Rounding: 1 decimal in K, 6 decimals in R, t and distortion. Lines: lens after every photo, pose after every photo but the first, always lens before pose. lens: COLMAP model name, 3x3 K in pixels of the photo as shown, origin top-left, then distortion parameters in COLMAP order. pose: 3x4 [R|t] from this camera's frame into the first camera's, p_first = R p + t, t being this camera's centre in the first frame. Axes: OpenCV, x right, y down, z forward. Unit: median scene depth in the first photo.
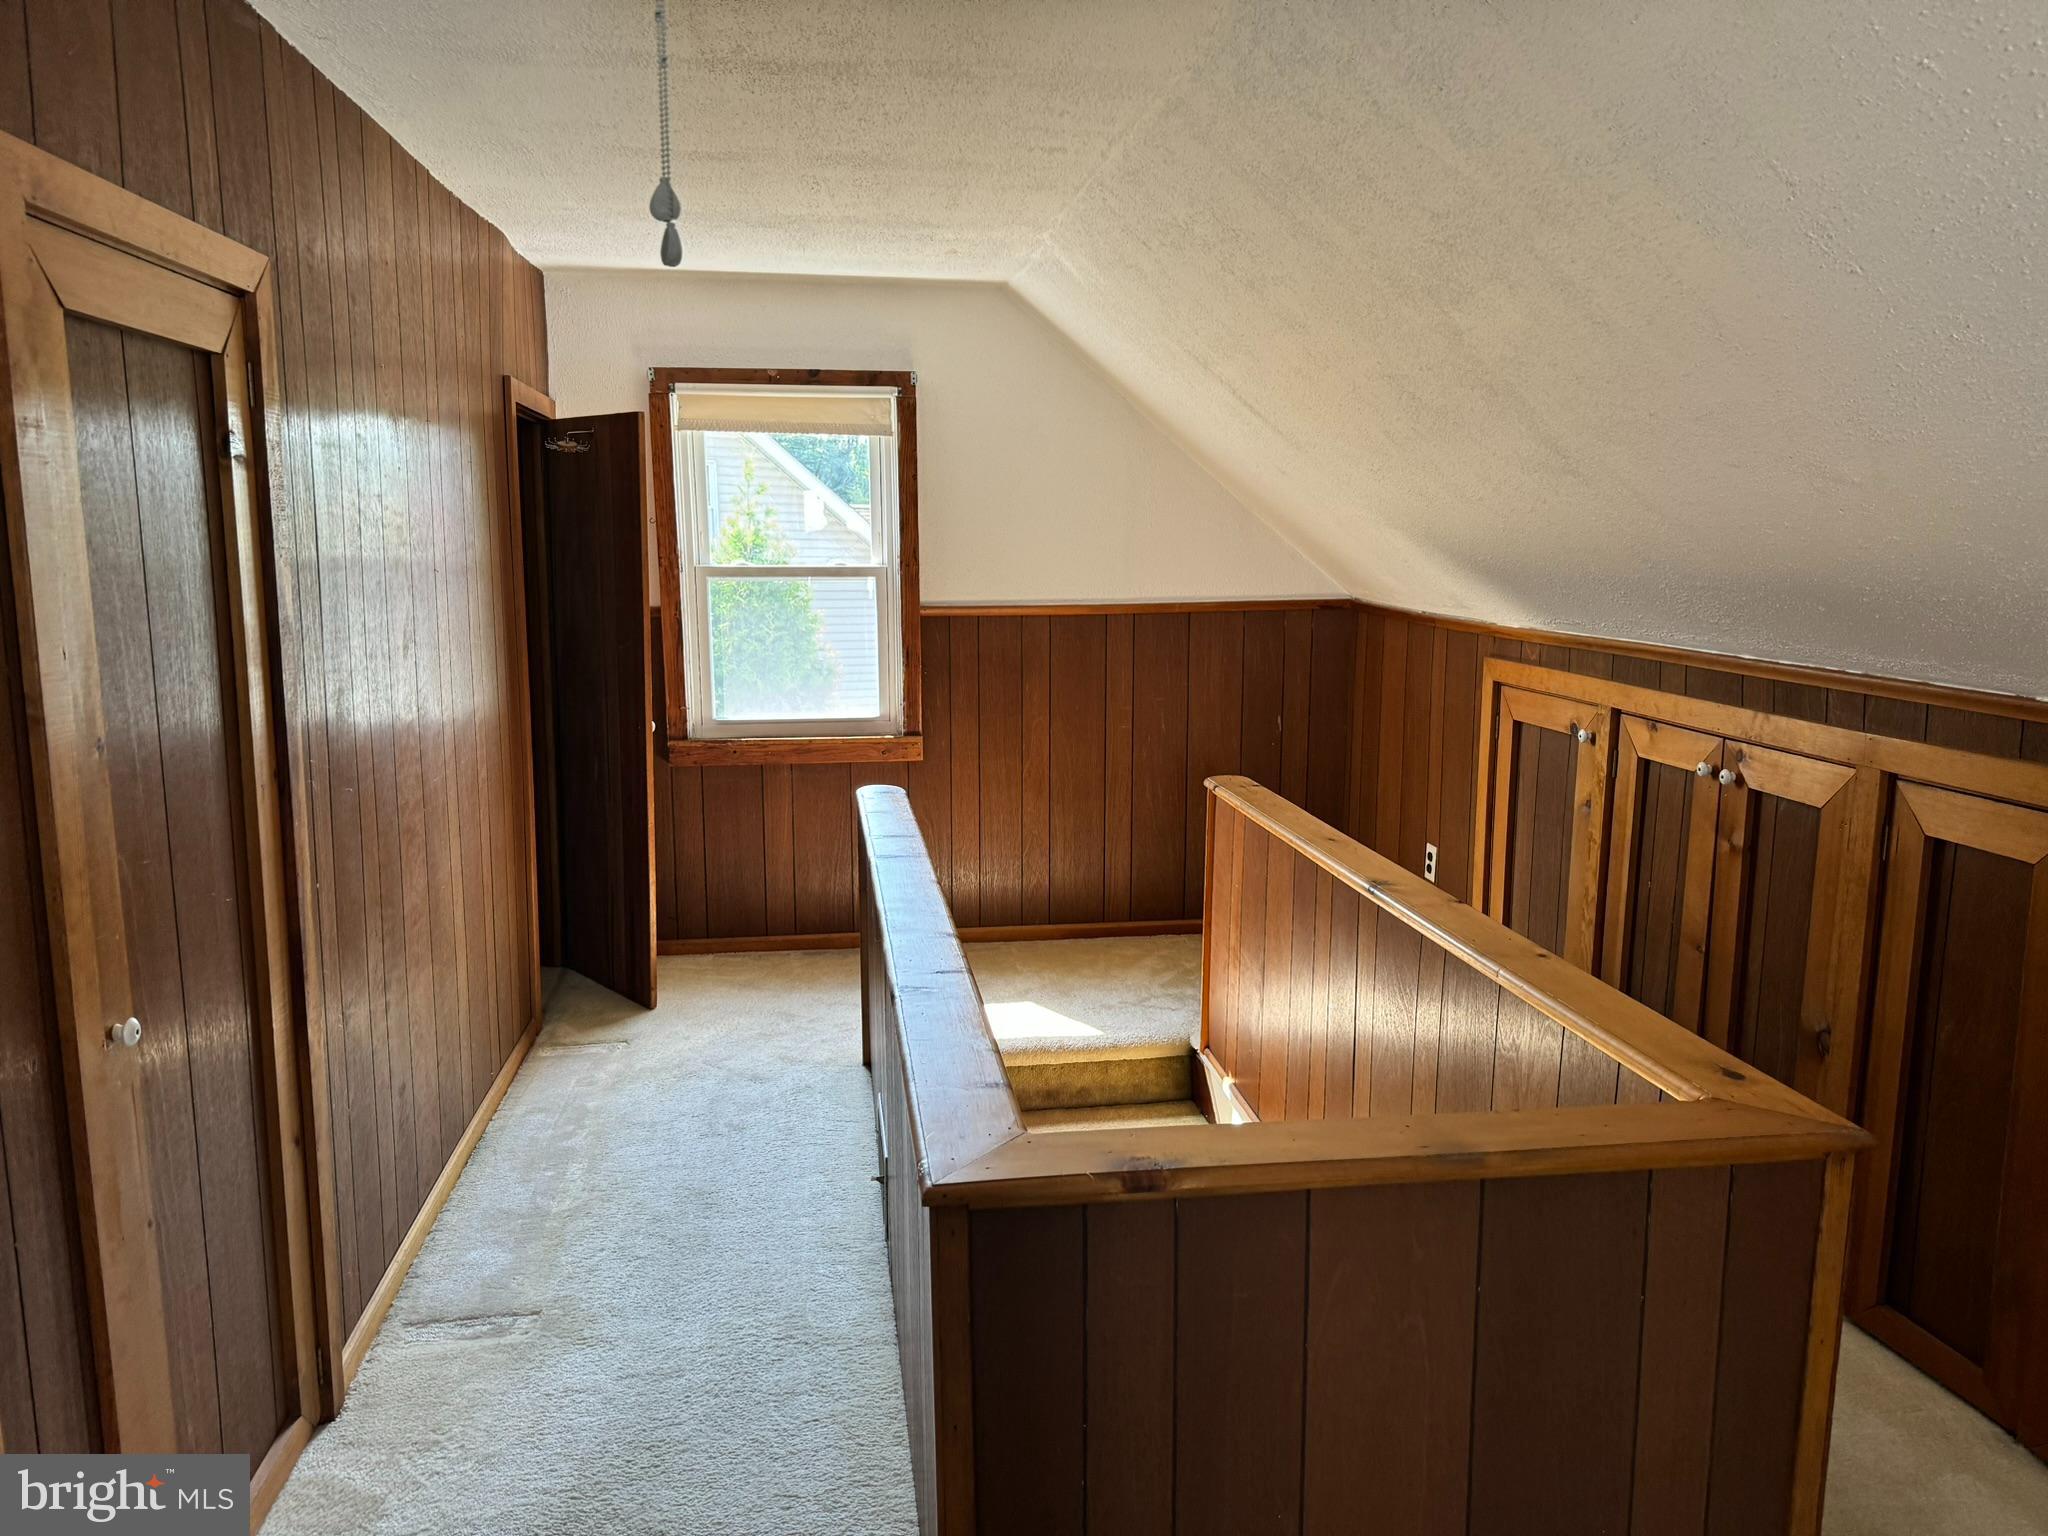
lens RADIAL K [[1414.8, 0, 1040.0], [0, 1414.8, 762.5], [0, 0, 1]] dist [0.187661, -0.238748]
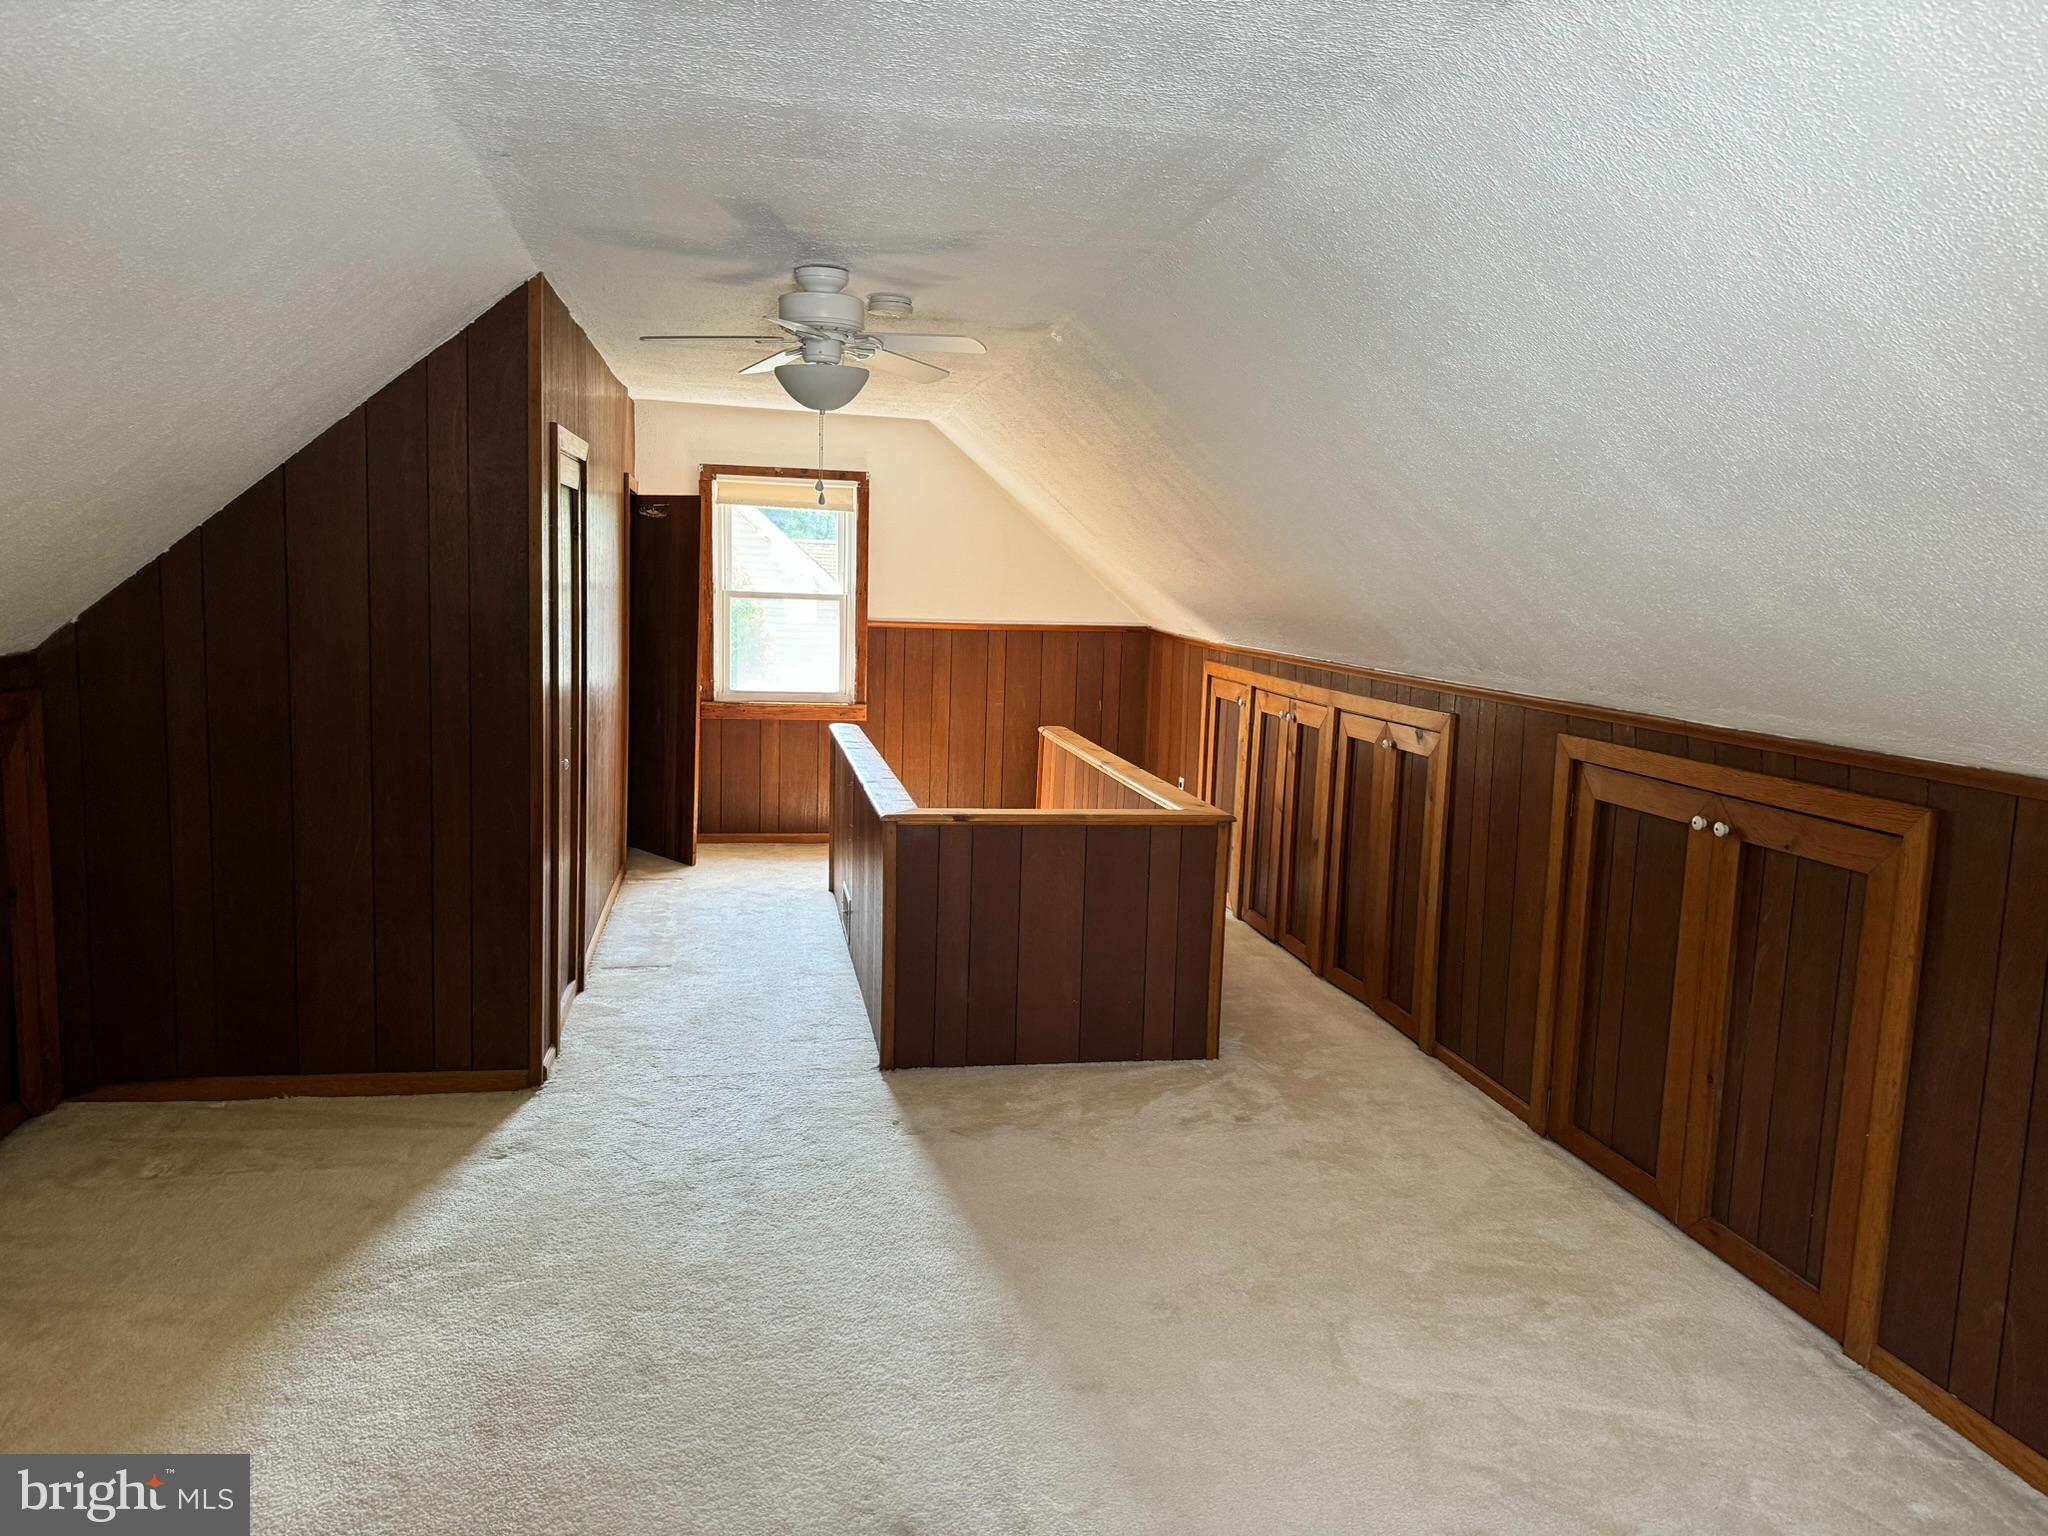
lens RADIAL K [[1414.8, 0, 1040.0], [0, 1414.8, 762.5], [0, 0, 1]] dist [0.187661, -0.238748]
pose [[0.998143, 0.027835, 0.054188, 0.024782], [-0.026336, 0.999256, -0.028186, 0.088297], [-0.054933, 0.026707, 0.998133, -0.585689]]
